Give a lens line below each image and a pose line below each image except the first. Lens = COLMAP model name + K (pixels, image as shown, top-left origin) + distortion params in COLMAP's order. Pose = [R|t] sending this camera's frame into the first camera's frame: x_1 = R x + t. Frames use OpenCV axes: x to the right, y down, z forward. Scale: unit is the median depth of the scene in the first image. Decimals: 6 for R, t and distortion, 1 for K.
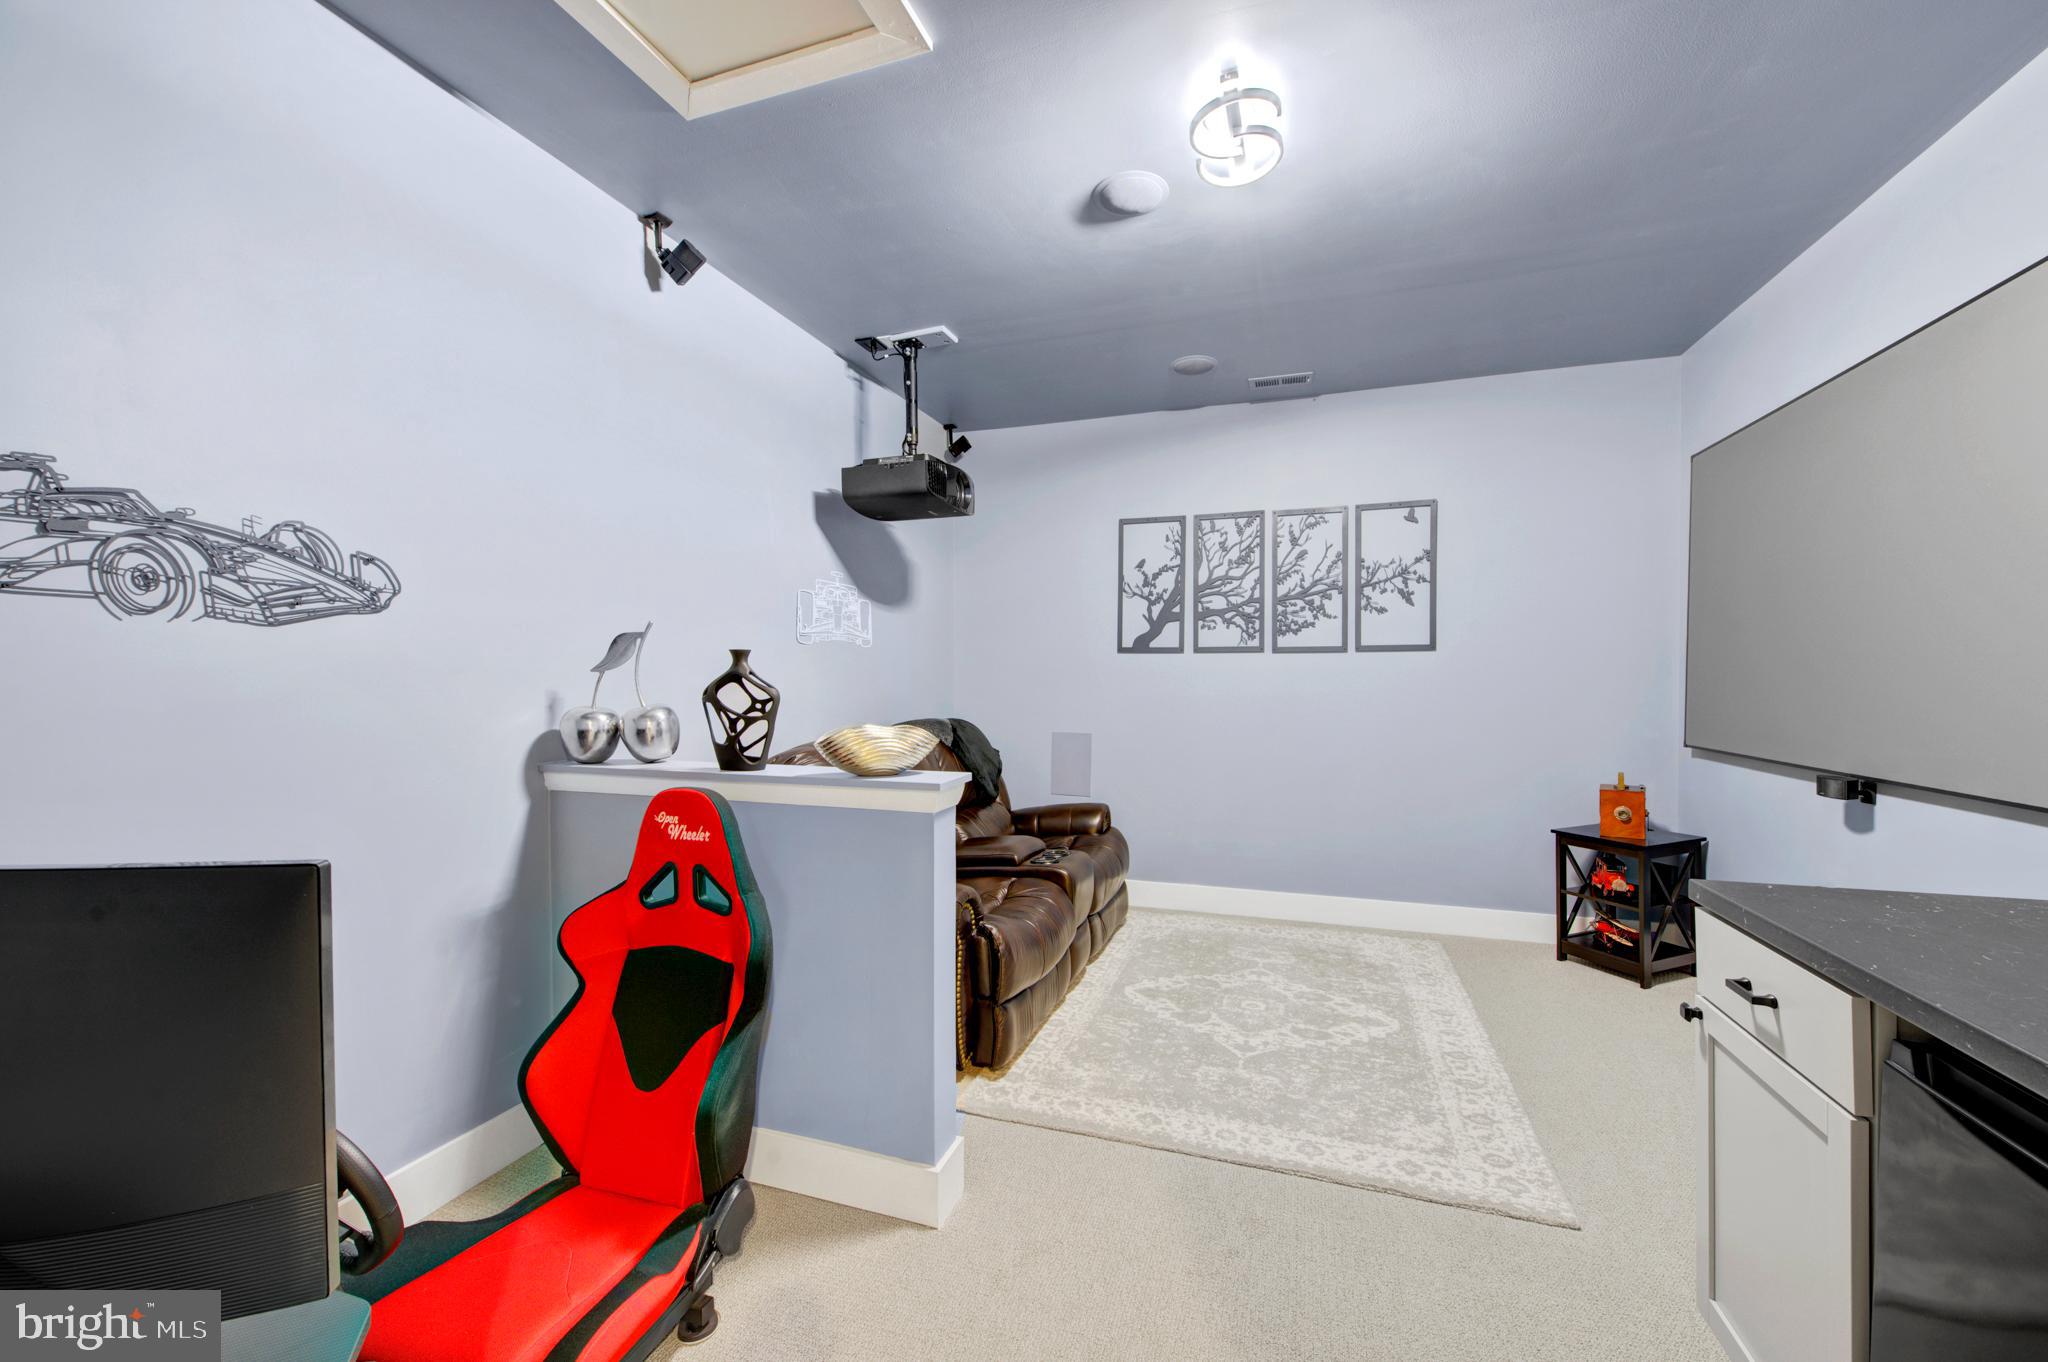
lens RADIAL K [[805.9, 0, 1027.9], [0, 805.9, 688.7], [0, 0, 1]] dist [0.005518, -0.002335]
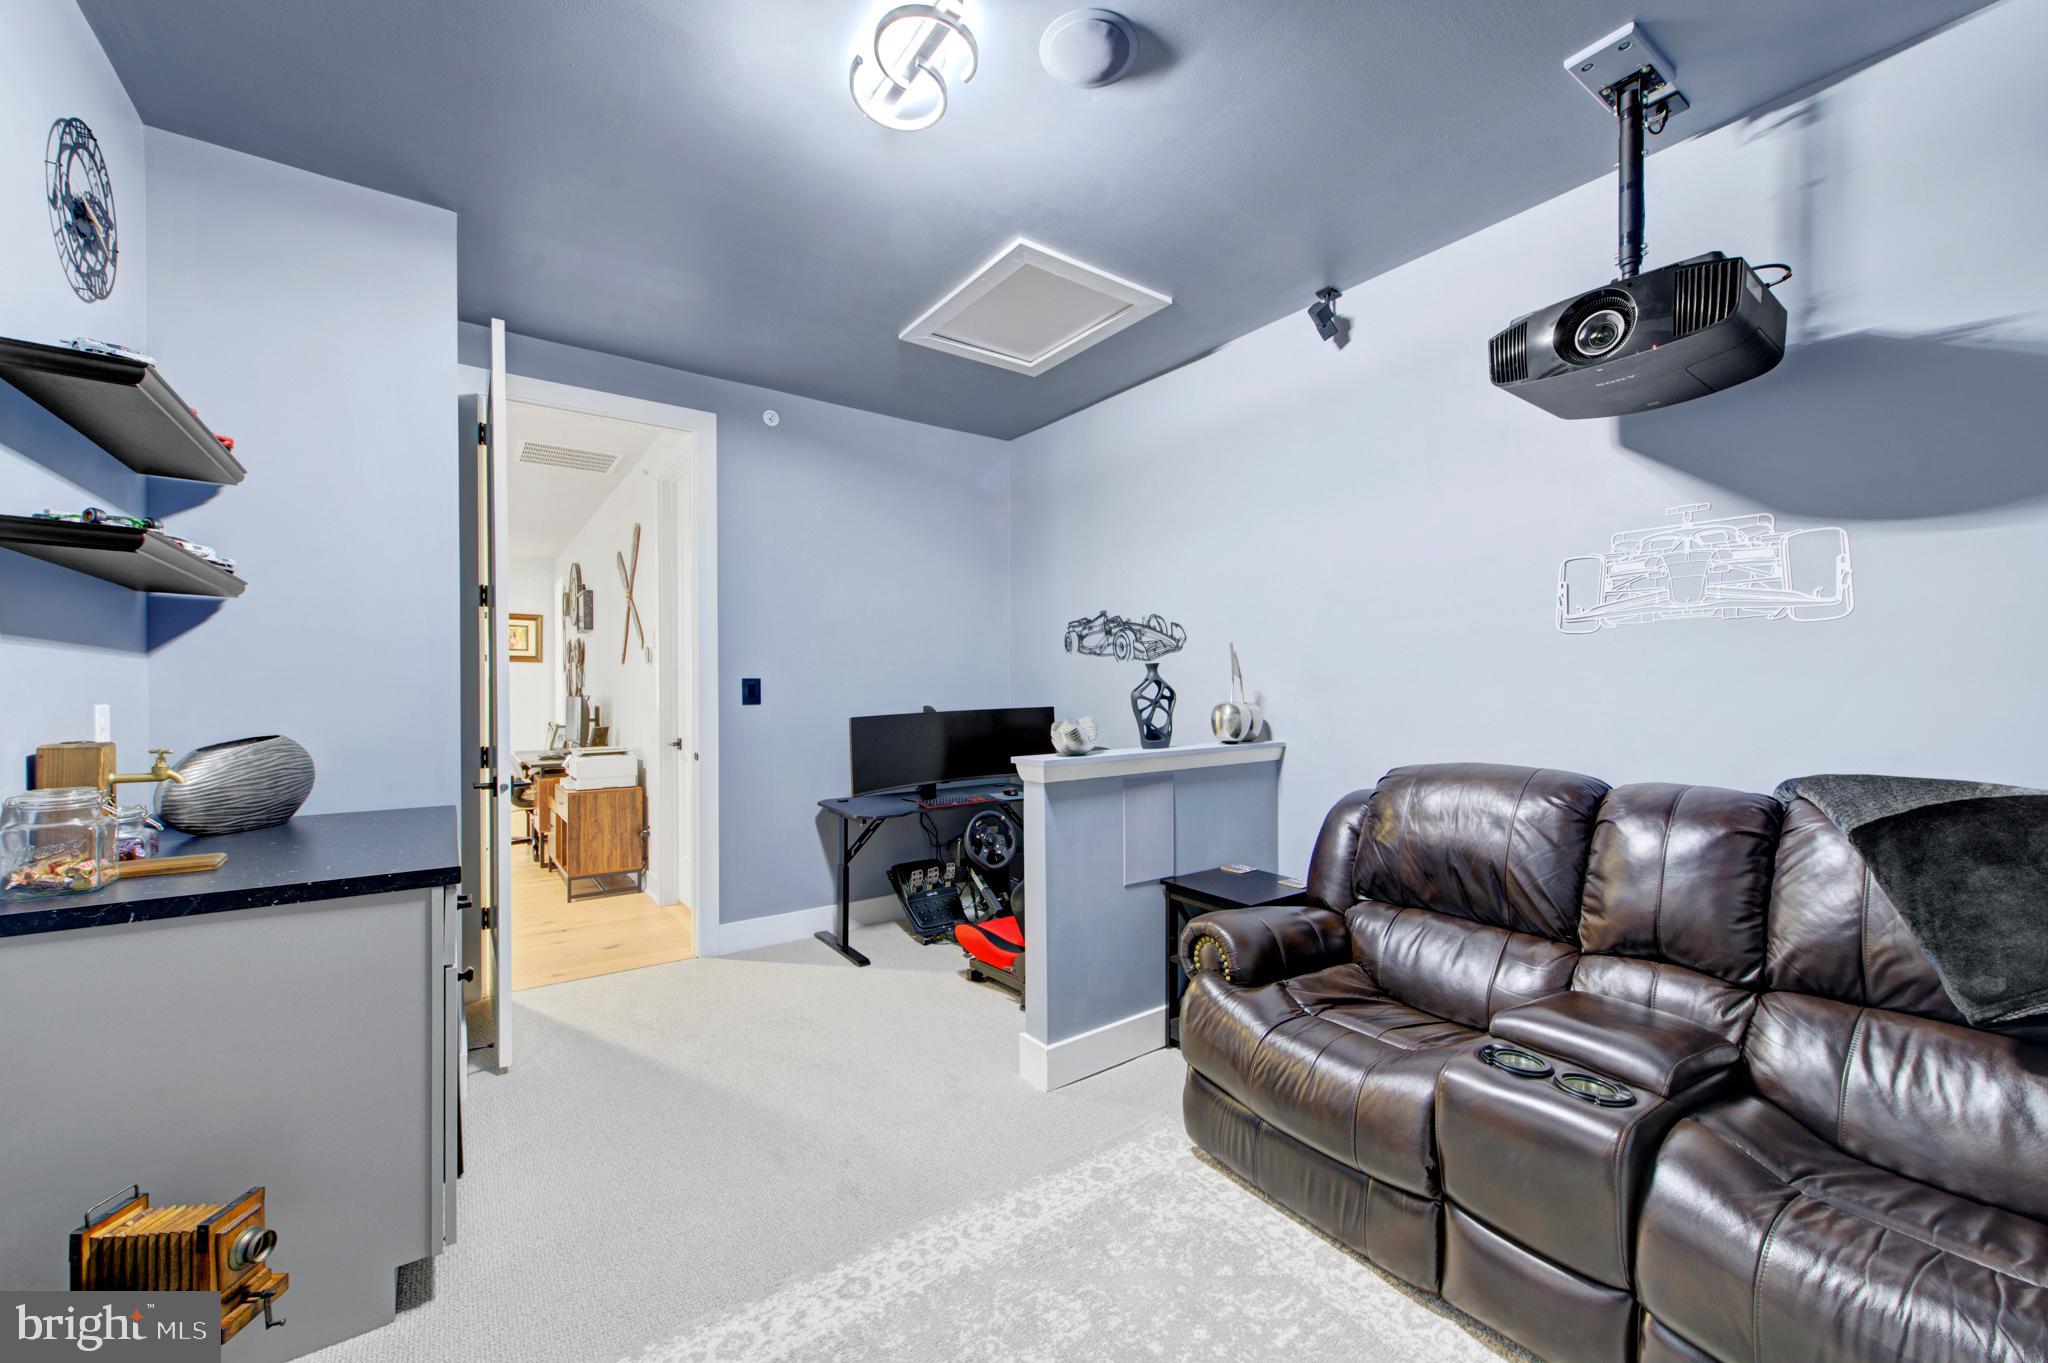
lens RADIAL K [[805.9, 0, 1039.3], [0, 805.9, 690.0], [0, 0, 1]] dist [0.005518, -0.002335]
pose [[-0.574280, 0.002510, -0.818655, 0.809914], [-0.013954, 0.999820, 0.012854, -0.012648], [0.818540, 0.018805, -0.574142, 1.453408]]
